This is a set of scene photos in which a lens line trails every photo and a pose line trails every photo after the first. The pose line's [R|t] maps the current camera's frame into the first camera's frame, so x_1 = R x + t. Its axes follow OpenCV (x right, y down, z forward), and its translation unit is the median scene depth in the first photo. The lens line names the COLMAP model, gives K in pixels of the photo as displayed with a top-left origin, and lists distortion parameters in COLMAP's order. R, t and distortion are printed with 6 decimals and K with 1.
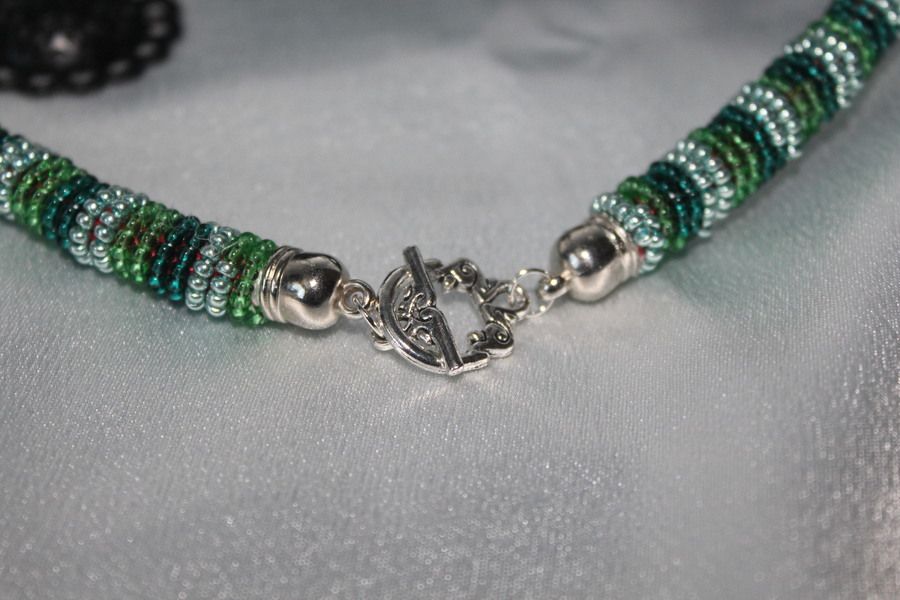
lens RADIAL K [[1573.5, 0, 450.0], [0, 1573.5, 300.0], [0, 0, 1]] dist [0.008496, 0.144444]
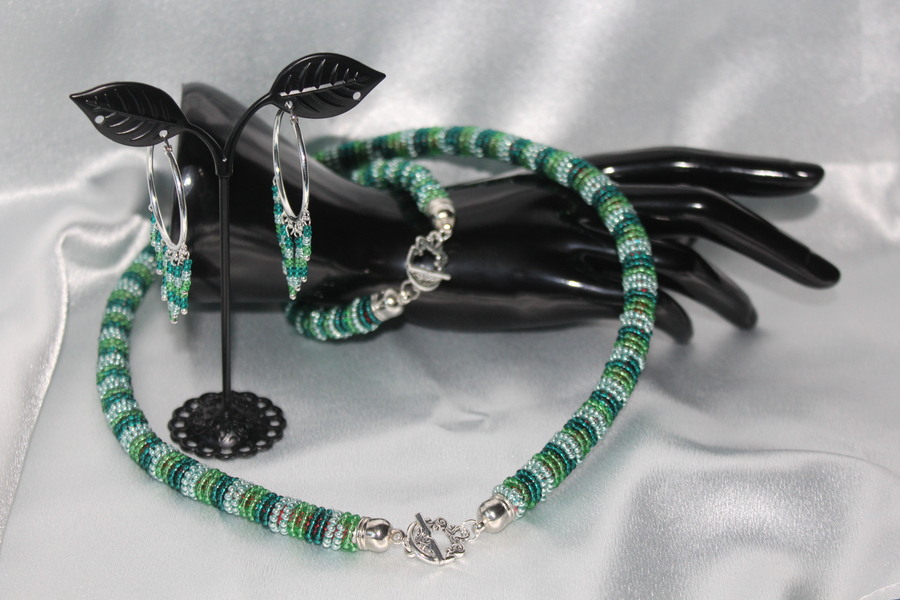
lens RADIAL K [[1039.4, 0, 450.0], [0, 1039.4, 300.0], [0, 0, 1]] dist [-0.132362, -0.003128]
pose [[0.995762, -0.059628, 0.070014, -0.061484], [0.075789, 0.963306, -0.257484, 0.055782], [-0.052092, 0.261699, 0.963743, -0.524947]]
